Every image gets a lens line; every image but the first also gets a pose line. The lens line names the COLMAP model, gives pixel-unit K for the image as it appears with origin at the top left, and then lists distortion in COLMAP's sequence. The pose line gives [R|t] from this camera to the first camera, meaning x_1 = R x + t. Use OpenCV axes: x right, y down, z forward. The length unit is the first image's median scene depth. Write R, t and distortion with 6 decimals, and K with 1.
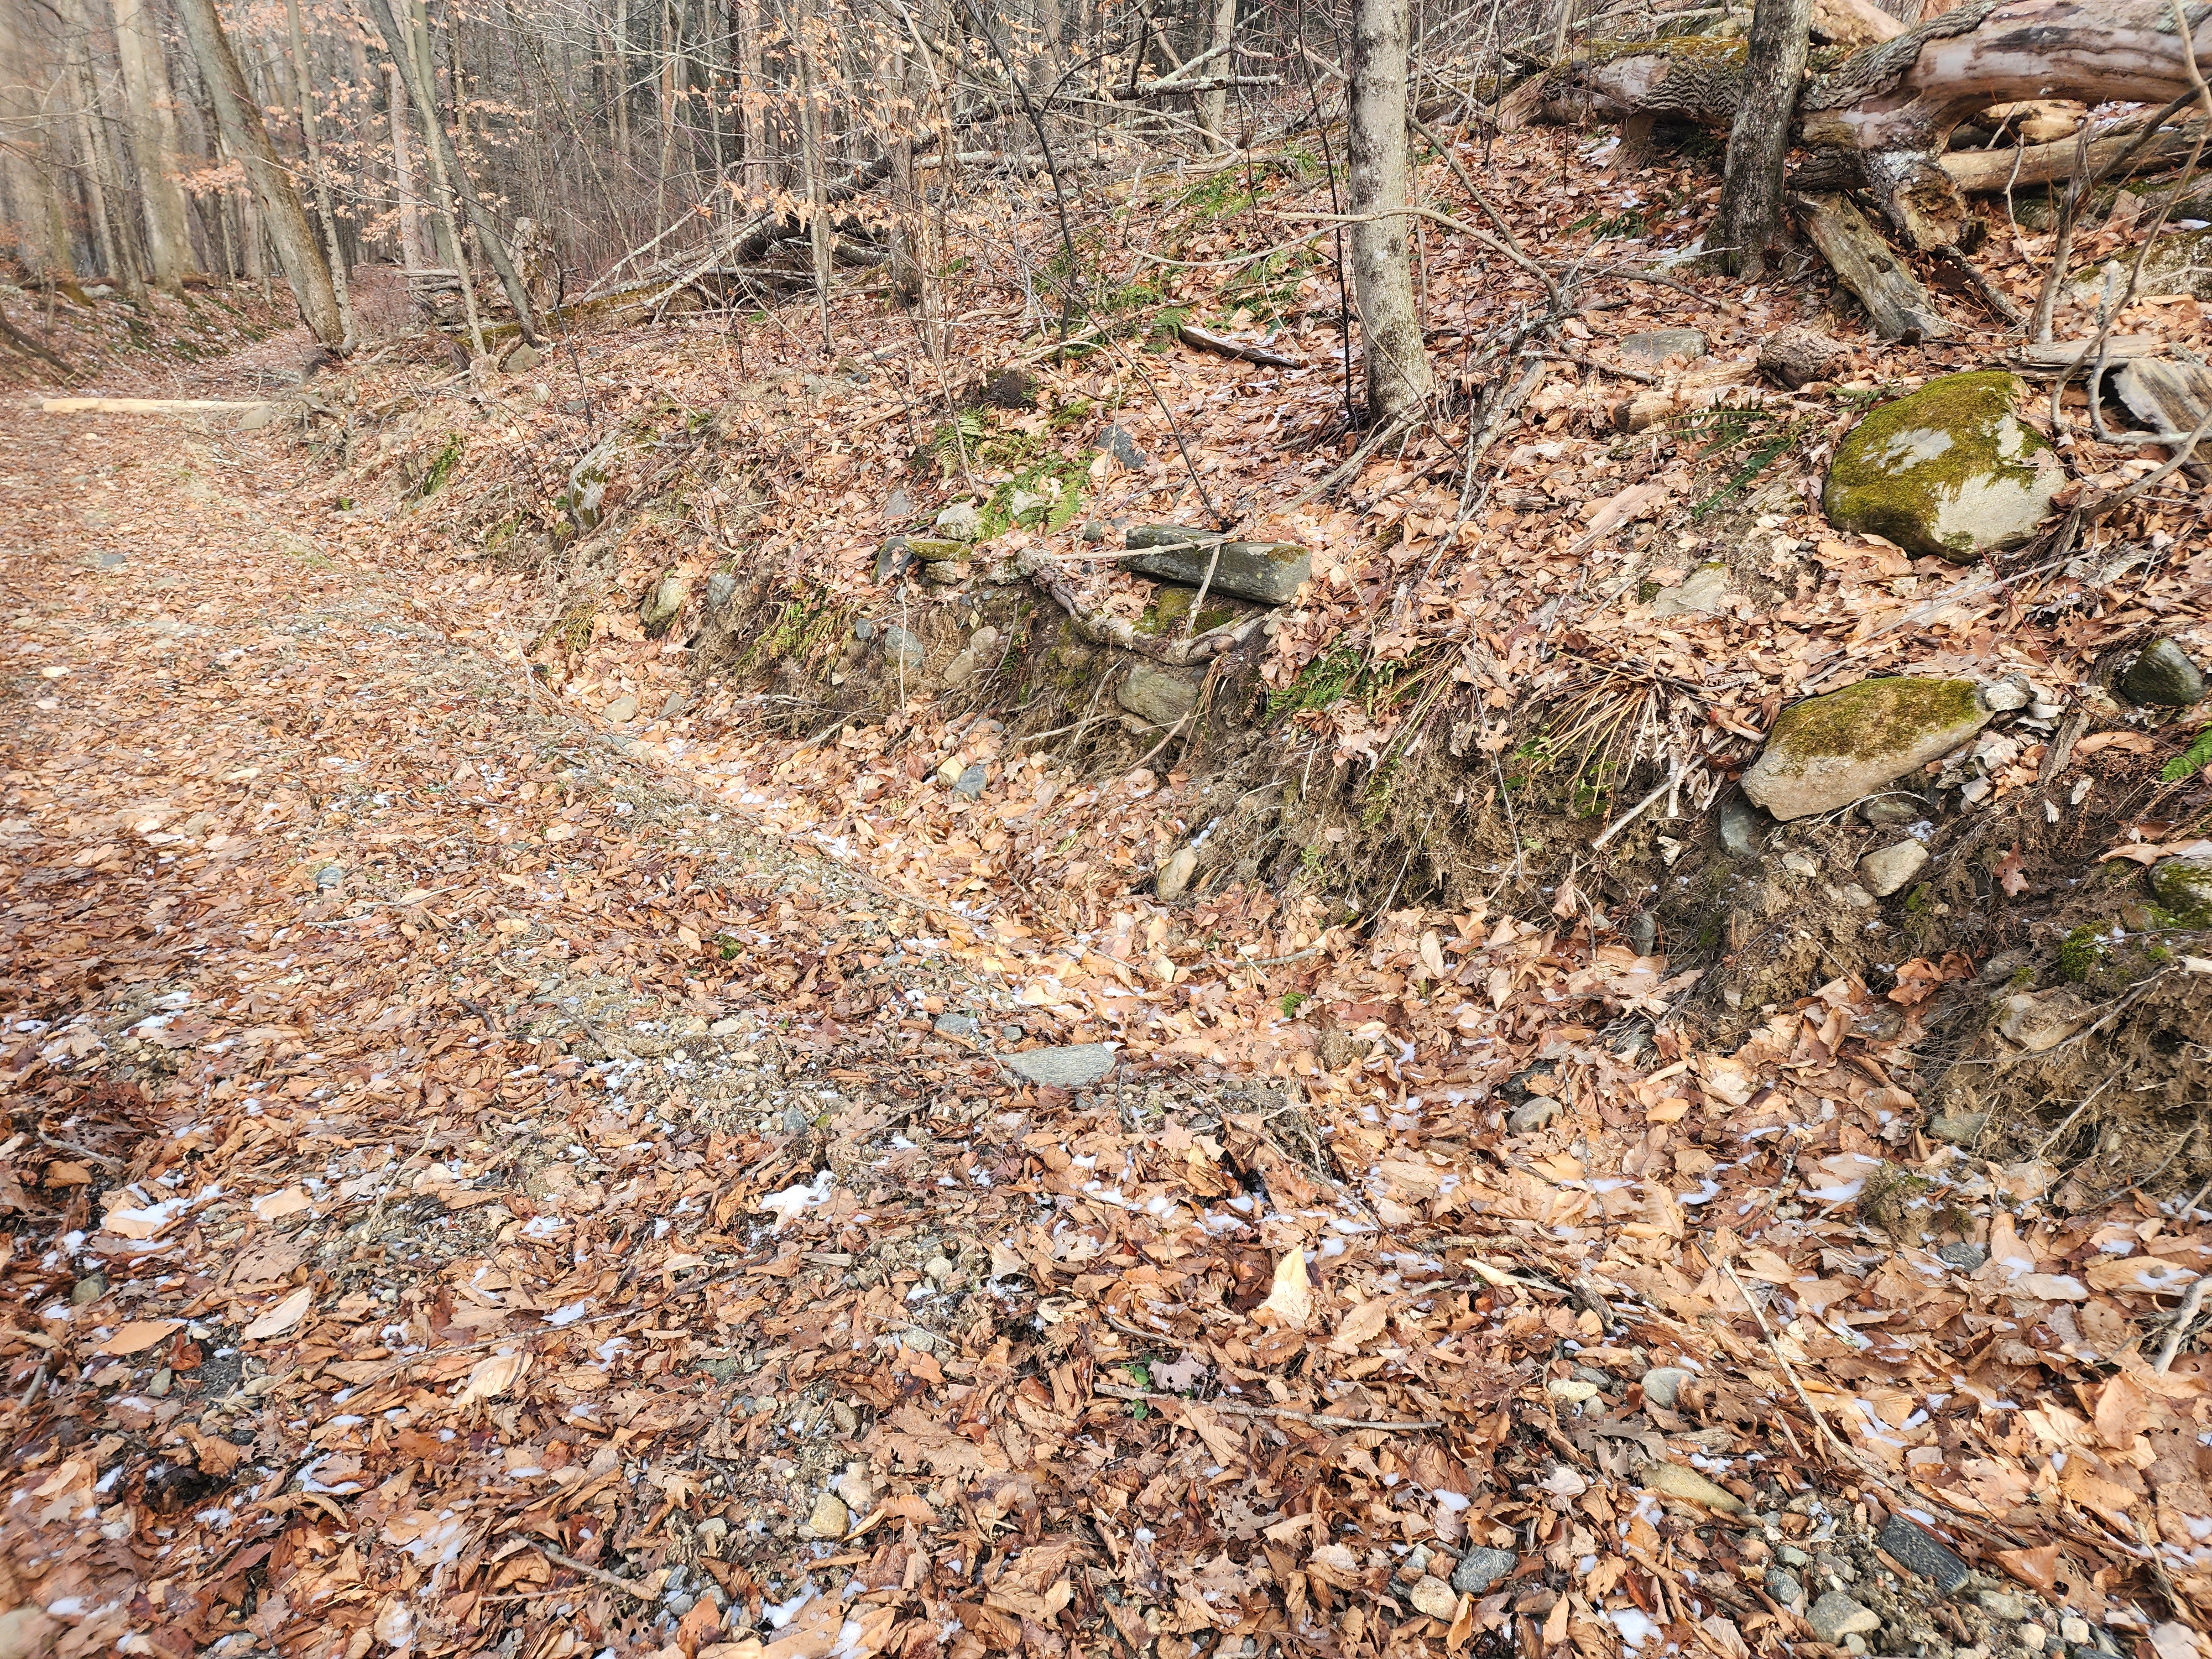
lens RADIAL K [[1454.5, 0, 1123.2], [0, 1454.5, 830.9], [0, 0, 1]] dist [0.075738, -0.064045]
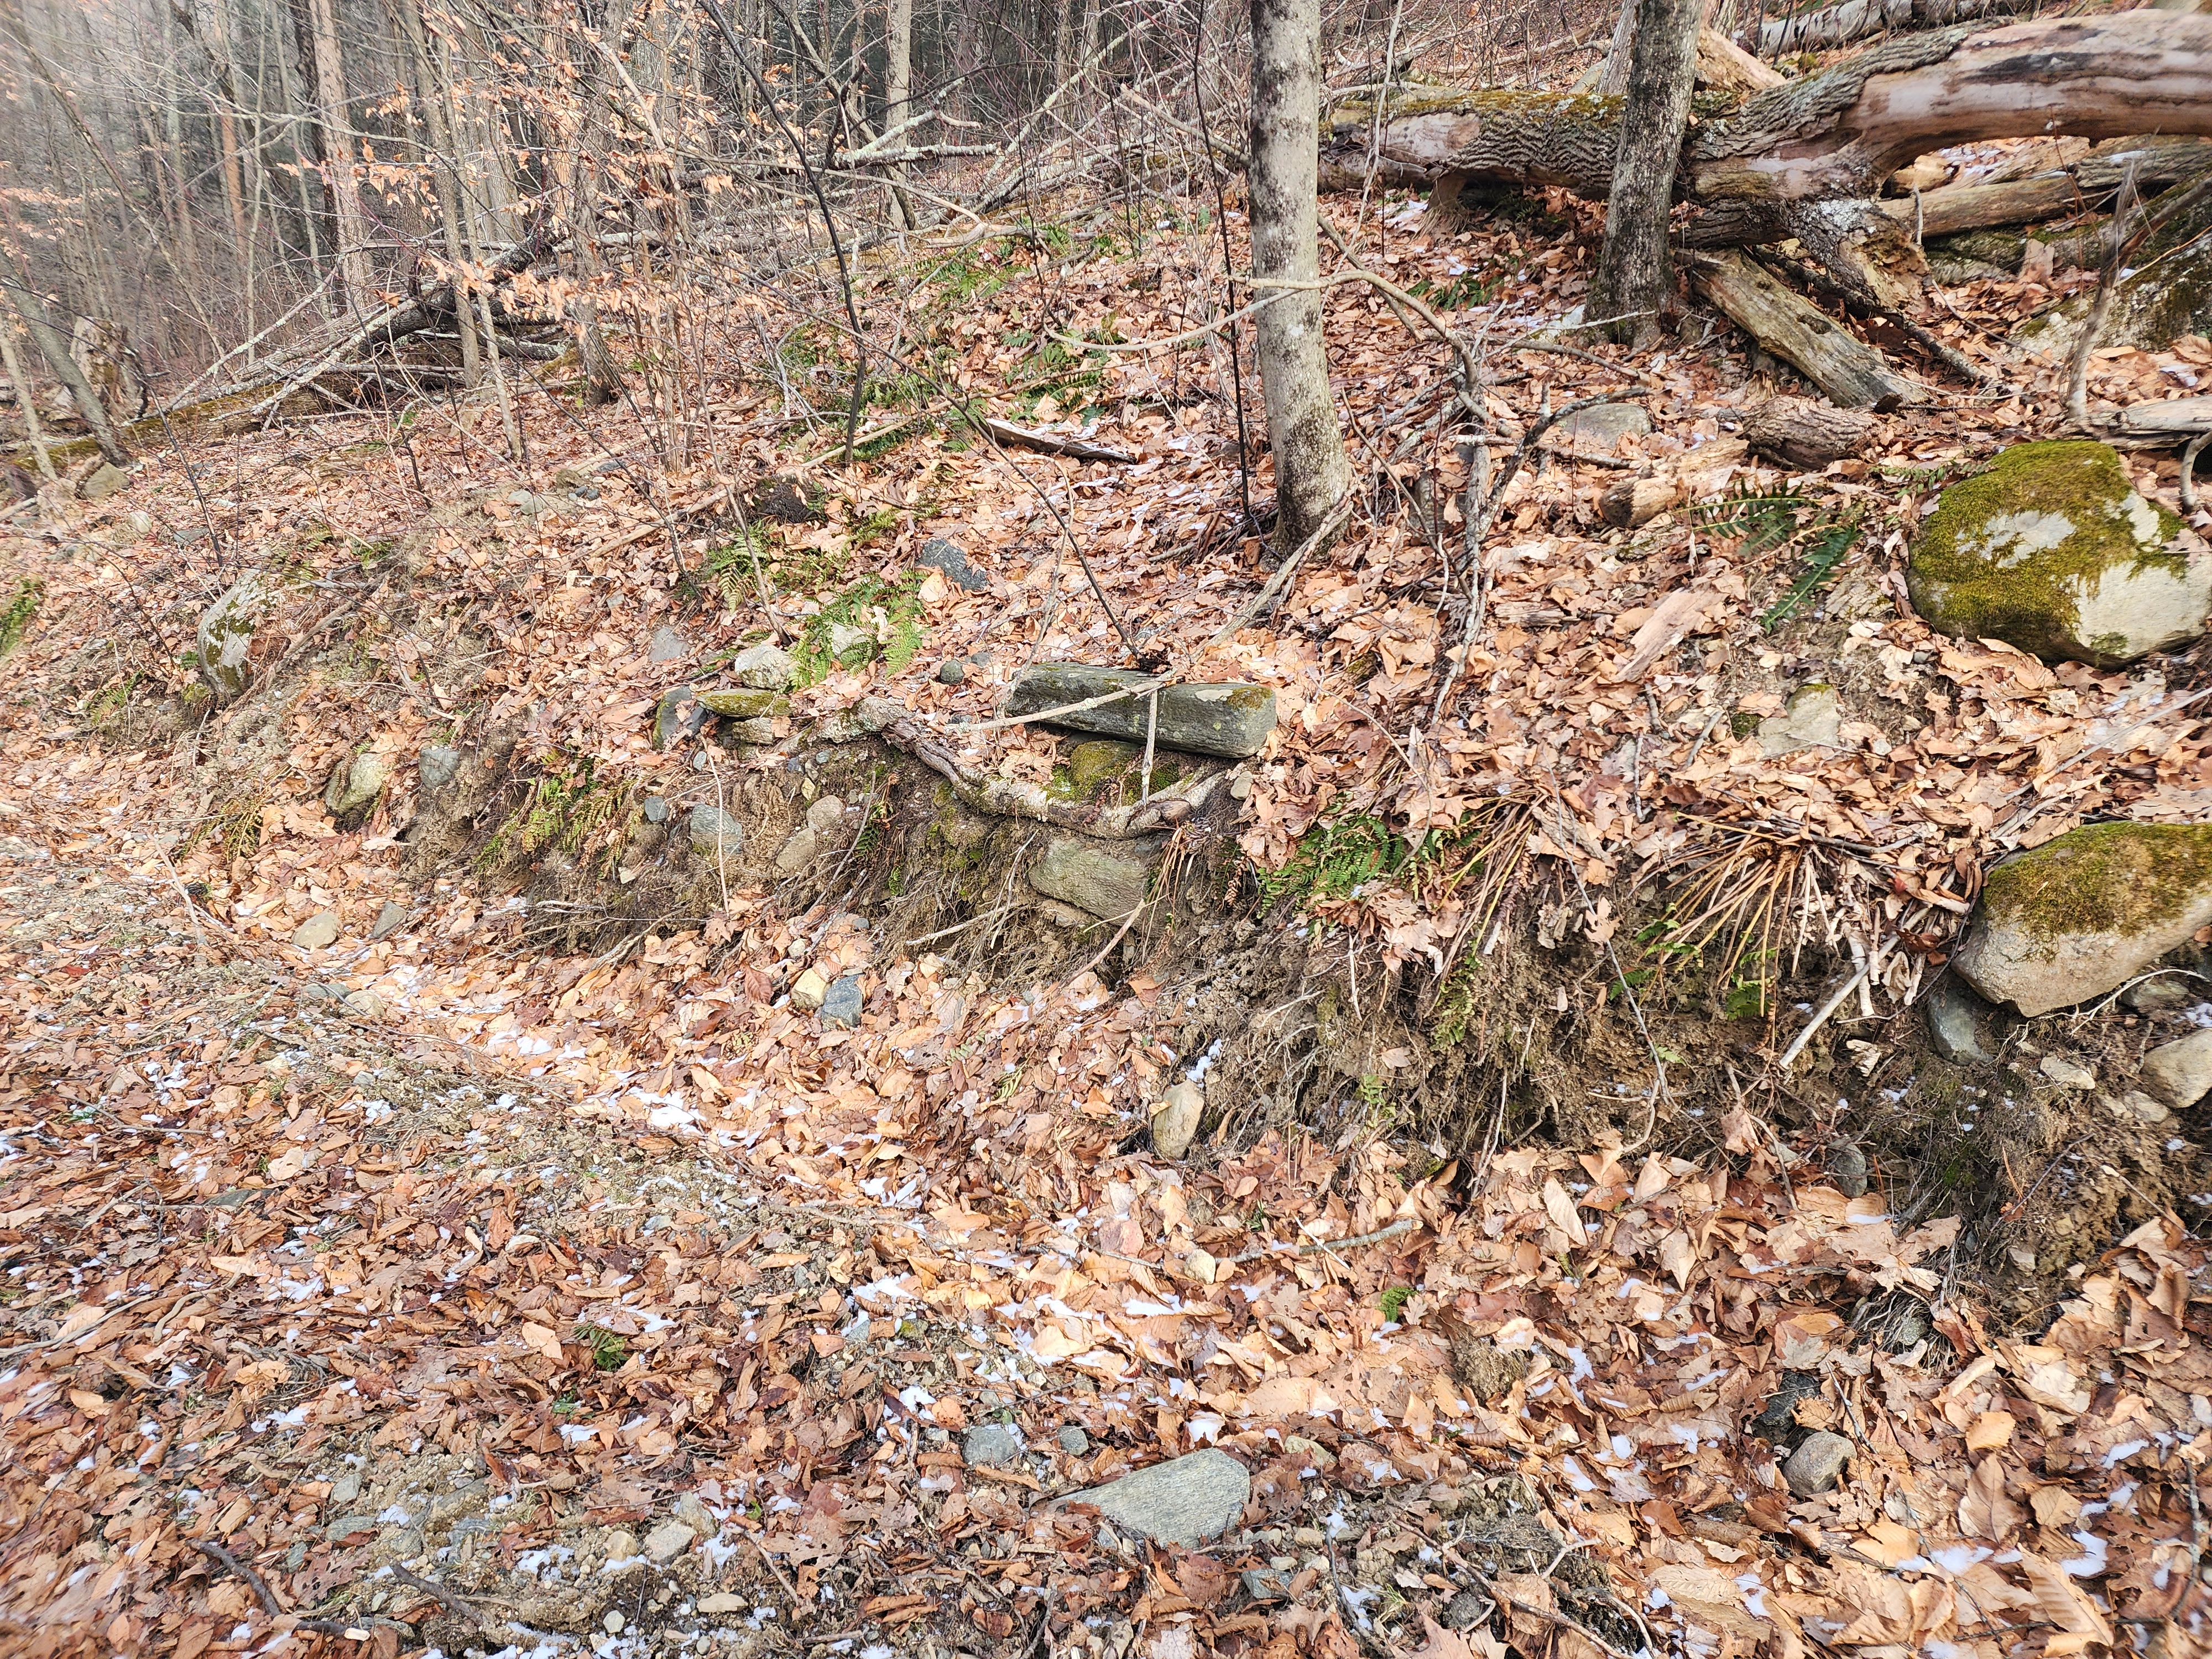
lens RADIAL K [[1454.5, 0, 1107.9], [0, 1454.5, 859.3], [0, 0, 1]] dist [0.075738, -0.064045]
pose [[0.974834, -0.099930, 0.199280, -0.131666], [0.106062, 0.994152, -0.020311, -0.091412], [-0.196085, 0.040936, 0.979732, 0.227772]]
